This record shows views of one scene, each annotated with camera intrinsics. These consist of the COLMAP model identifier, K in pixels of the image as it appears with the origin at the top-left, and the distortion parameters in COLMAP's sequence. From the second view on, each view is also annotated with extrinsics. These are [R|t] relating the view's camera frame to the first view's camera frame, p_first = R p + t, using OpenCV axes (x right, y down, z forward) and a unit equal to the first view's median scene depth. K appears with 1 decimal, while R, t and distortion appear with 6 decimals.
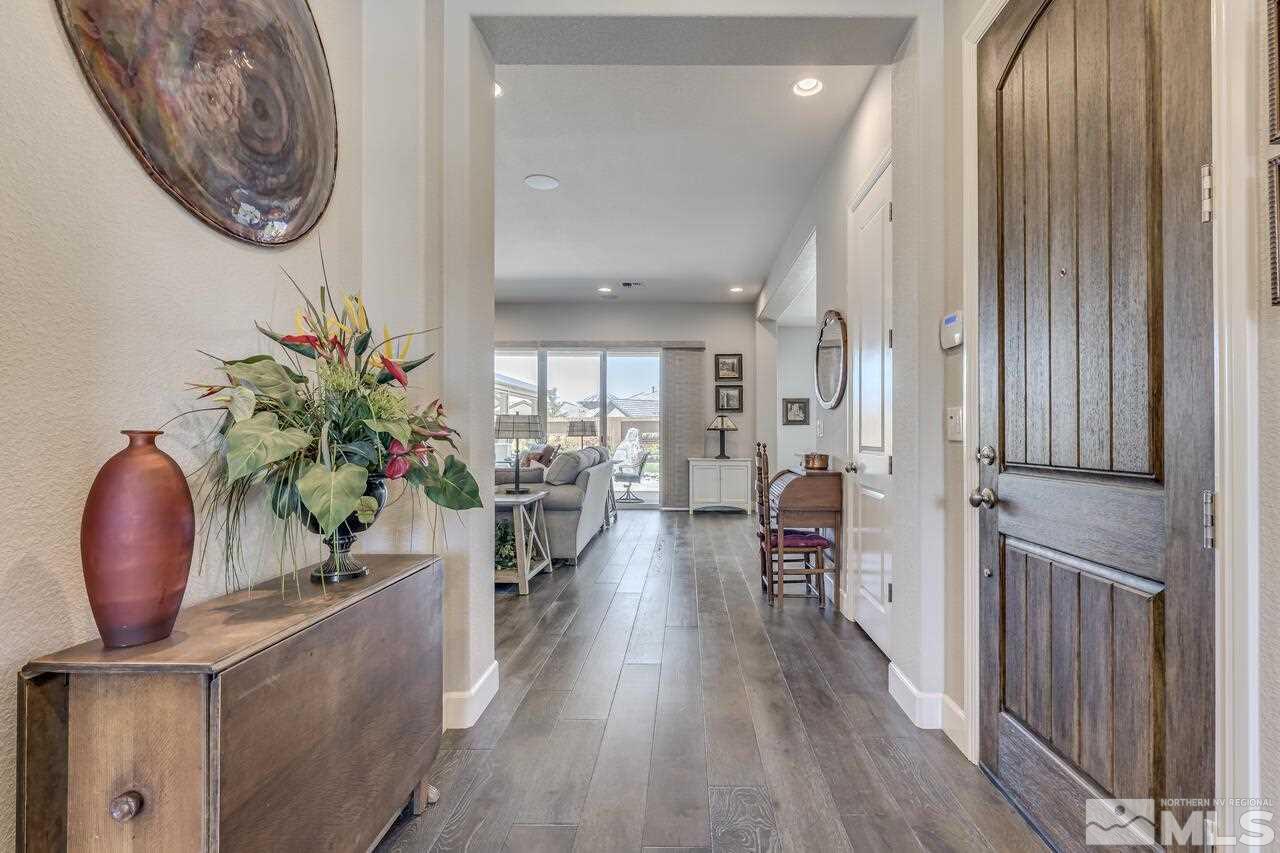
lens RADIAL K [[593.6, 0, 642.2], [0, 593.6, 437.1], [0, 0, 1]] dist [-0.000741, -0.000090]
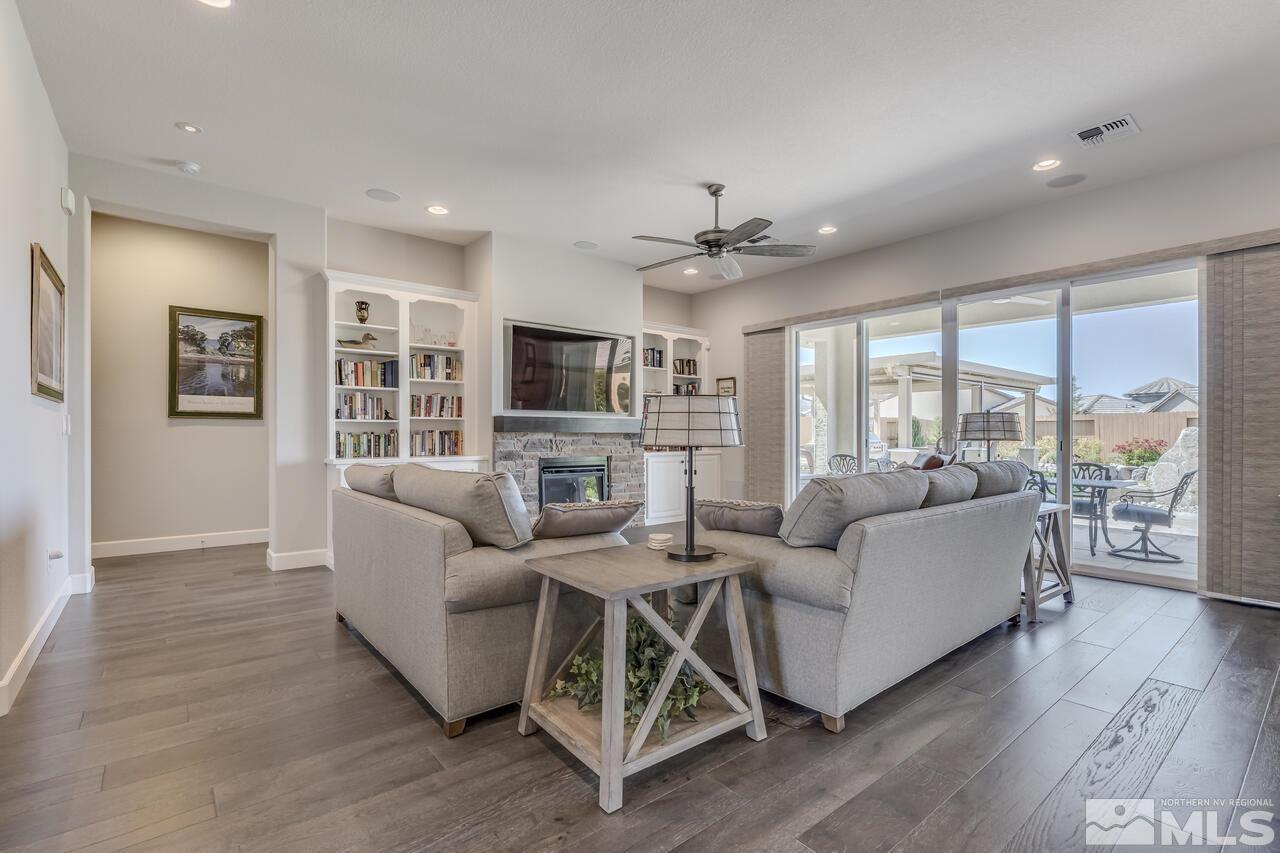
lens RADIAL K [[593.6, 0, 642.2], [0, 593.6, 437.1], [0, 0, 1]] dist [-0.000741, -0.000090]
pose [[0.698087, 0.002753, -0.716008, 0.060578], [-0.006187, 0.999978, -0.002188, -0.001669], [0.715986, 0.005957, 0.698089, 0.347852]]
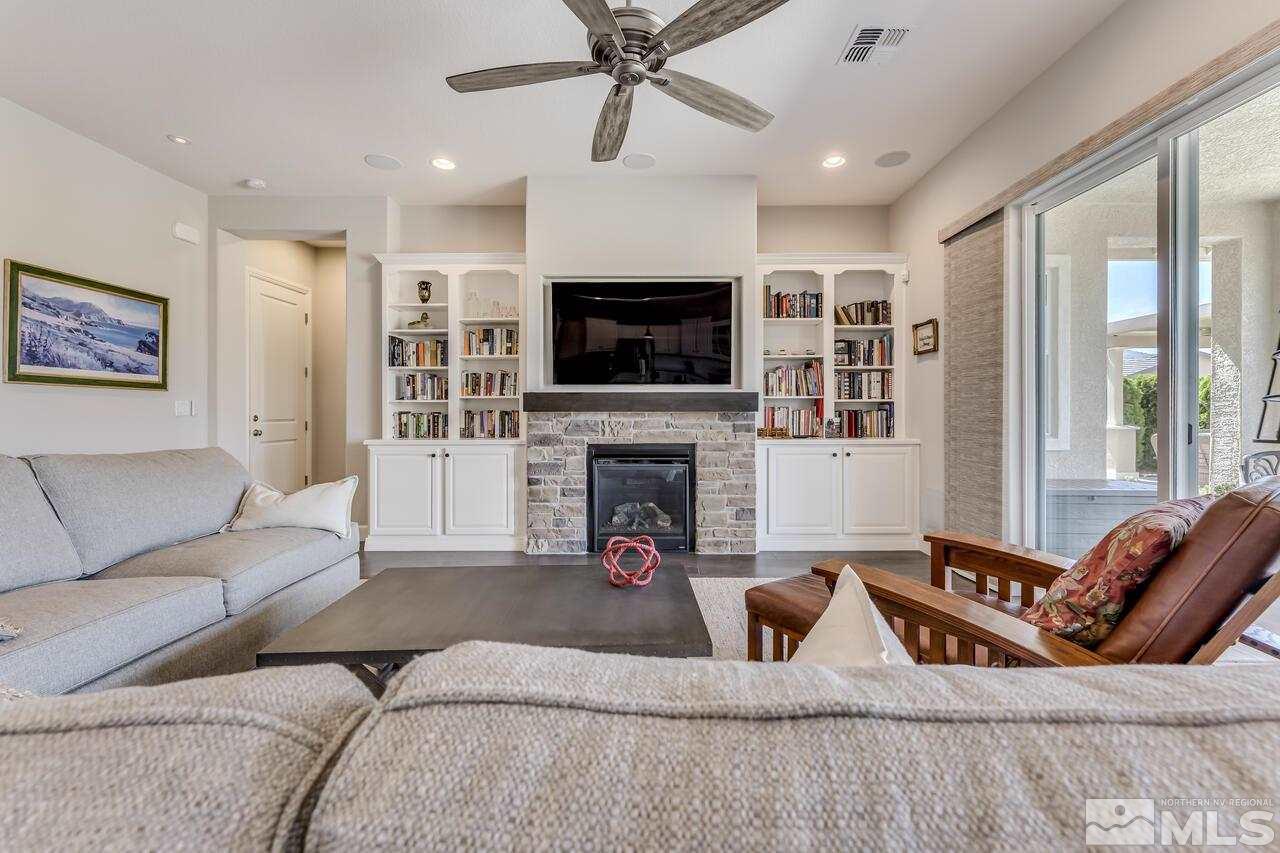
lens RADIAL K [[523.2, 0, 641.8], [0, 523.2, 418.0], [0, 0, 1]] dist [0.000329, -0.000052]
pose [[0.080403, 0.005883, -0.996745, -0.027969], [-0.006120, 0.999967, 0.005409, -0.005242], [0.996744, 0.005665, 0.080437, 0.766349]]
